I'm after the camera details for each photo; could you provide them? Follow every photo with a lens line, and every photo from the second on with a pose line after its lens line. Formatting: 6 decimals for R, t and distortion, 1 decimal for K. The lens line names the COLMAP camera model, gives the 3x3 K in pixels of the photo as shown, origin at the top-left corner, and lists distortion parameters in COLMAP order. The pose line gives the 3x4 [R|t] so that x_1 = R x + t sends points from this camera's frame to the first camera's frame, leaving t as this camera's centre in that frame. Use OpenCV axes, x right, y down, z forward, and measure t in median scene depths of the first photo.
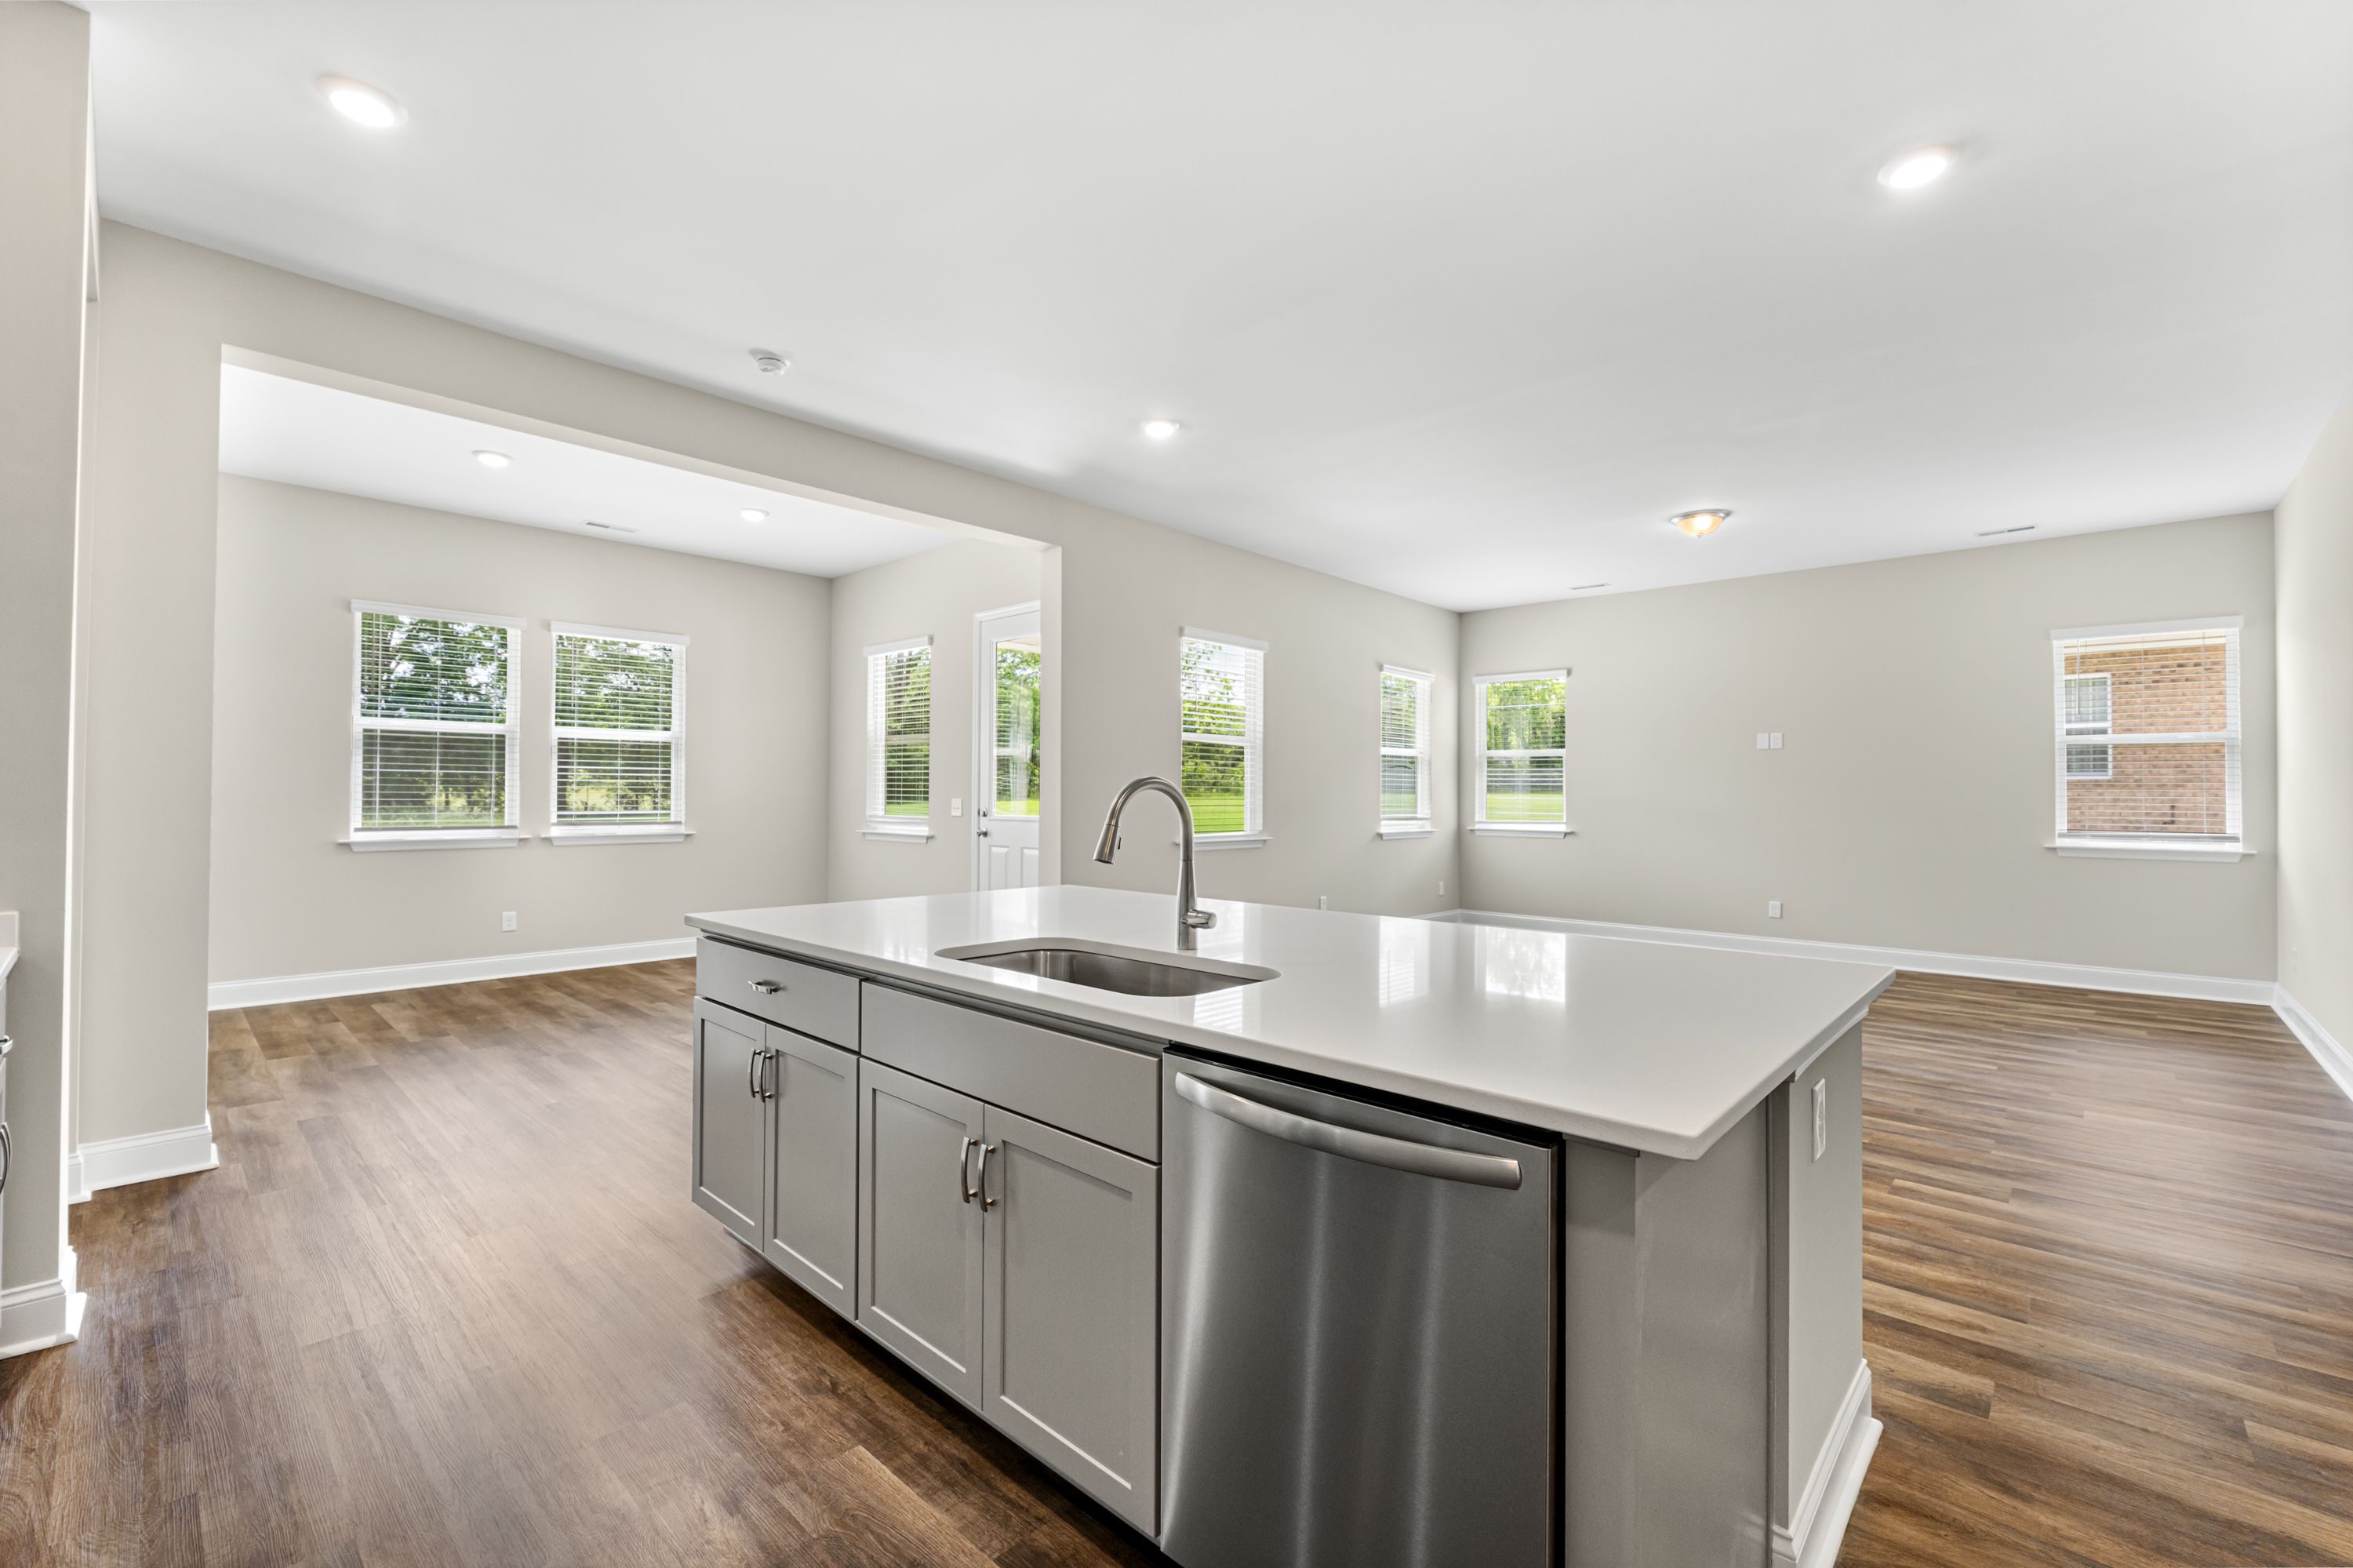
lens RADIAL K [[971.5, 0, 1181.8], [0, 971.5, 789.8], [0, 0, 1]] dist [-0.001989, 0.000210]
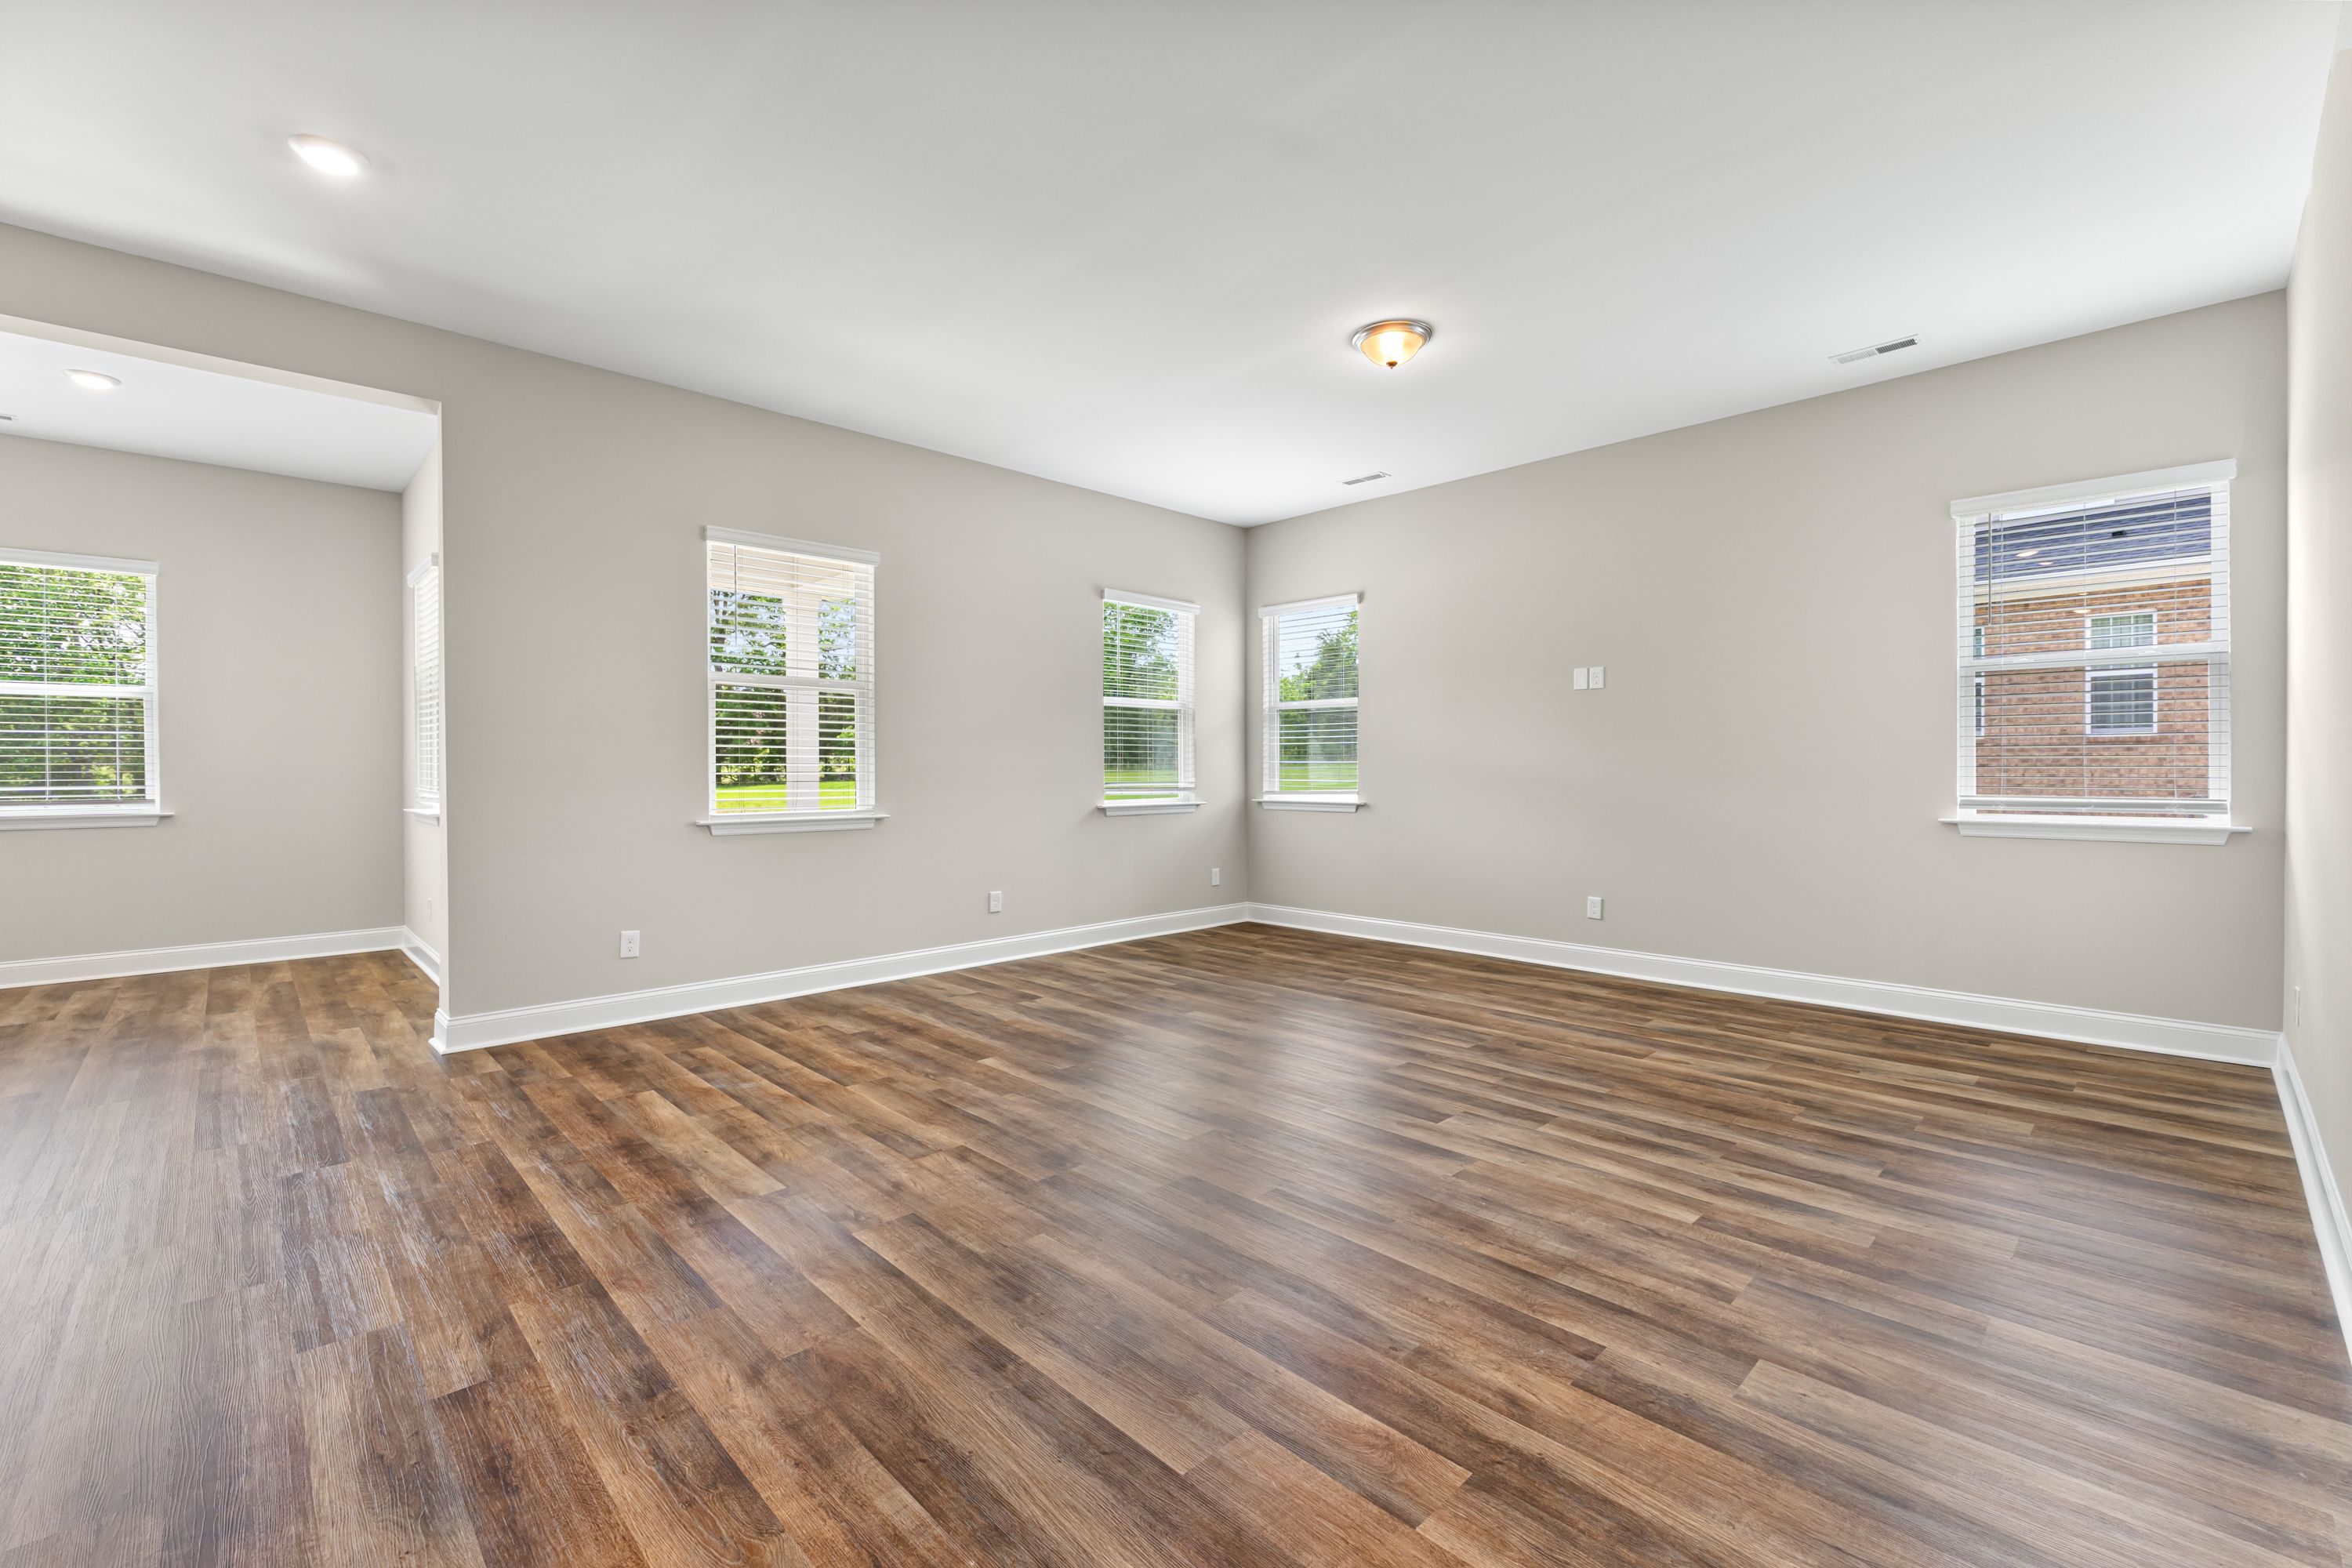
lens RADIAL K [[971.1, 0, 1169.0], [0, 971.1, 783.7], [0, 0, 1]] dist [-0.001989, 0.000210]
pose [[0.998350, -0.008336, -0.056821, 0.352594], [0.009575, 0.999721, 0.021576, 0.011045], [0.056626, -0.022085, 0.998151, 0.263096]]
